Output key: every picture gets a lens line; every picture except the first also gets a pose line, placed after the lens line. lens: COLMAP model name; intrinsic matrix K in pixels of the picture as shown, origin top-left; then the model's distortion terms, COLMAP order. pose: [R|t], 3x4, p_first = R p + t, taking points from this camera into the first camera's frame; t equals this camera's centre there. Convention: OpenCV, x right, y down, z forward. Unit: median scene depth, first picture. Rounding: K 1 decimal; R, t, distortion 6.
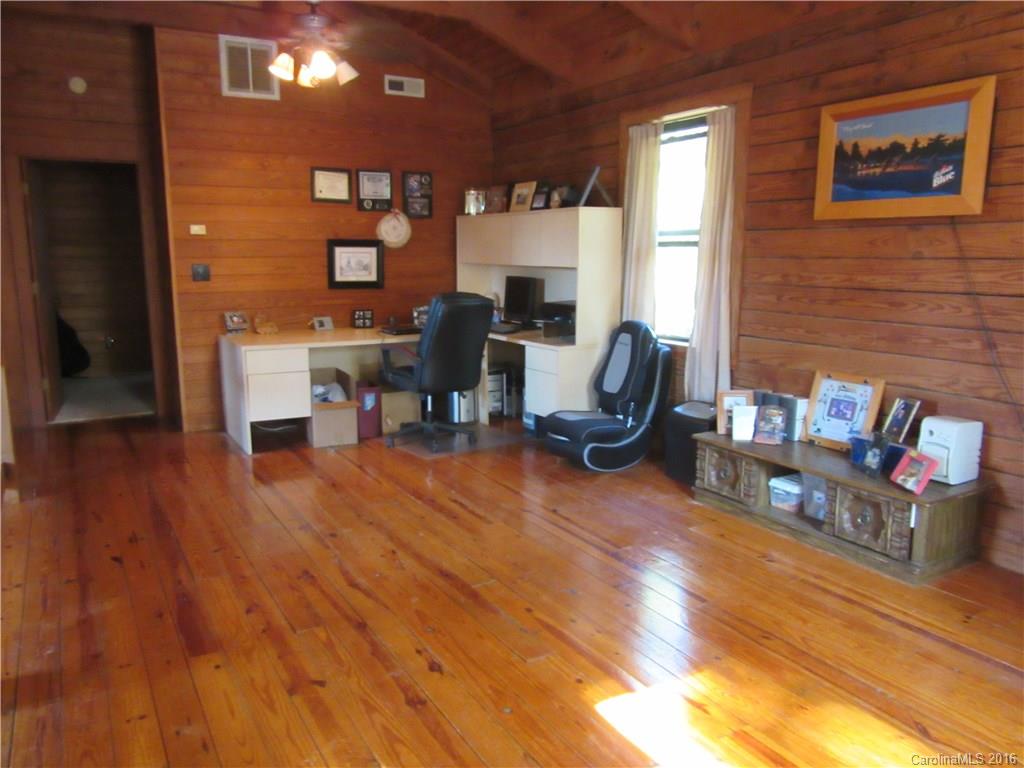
lens RADIAL K [[768.5, 0, 512.0], [0, 768.5, 384.0], [0, 0, 1]] dist [0.047408, -0.071344]
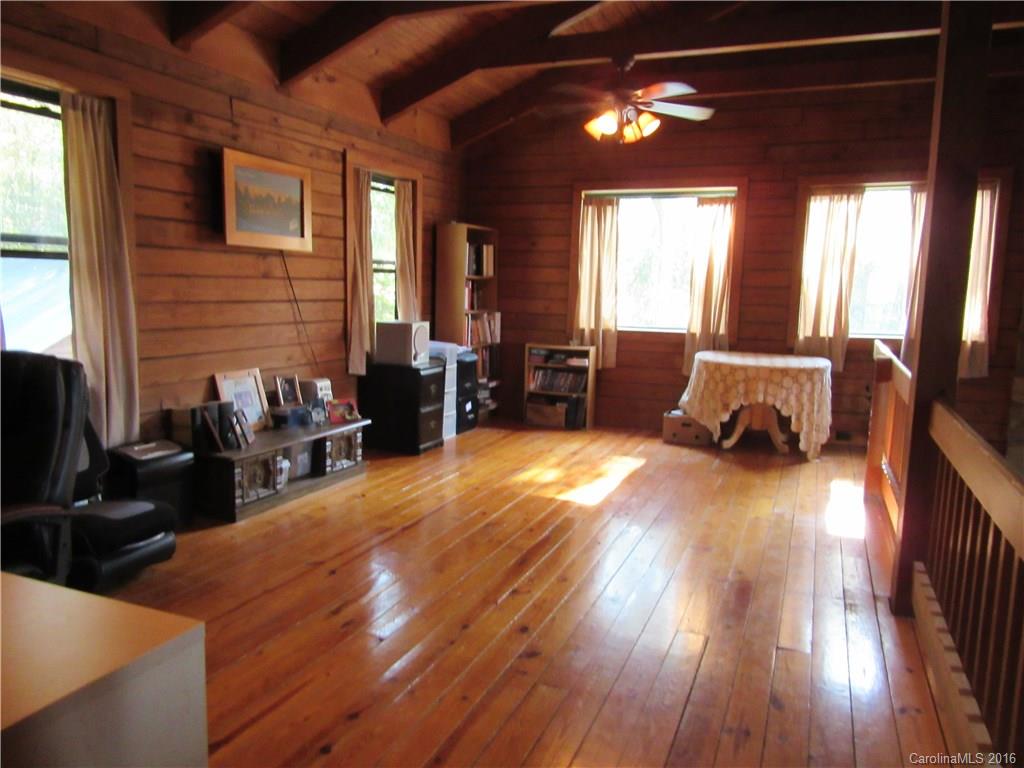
lens RADIAL K [[768.5, 0, 512.0], [0, 768.5, 384.0], [0, 0, 1]] dist [0.047408, -0.071344]
pose [[-0.598673, -0.129035, 0.790532, -0.840457], [0.100097, 0.967150, 0.233668, -0.247662], [-0.794714, 0.219021, -0.566091, 1.418795]]
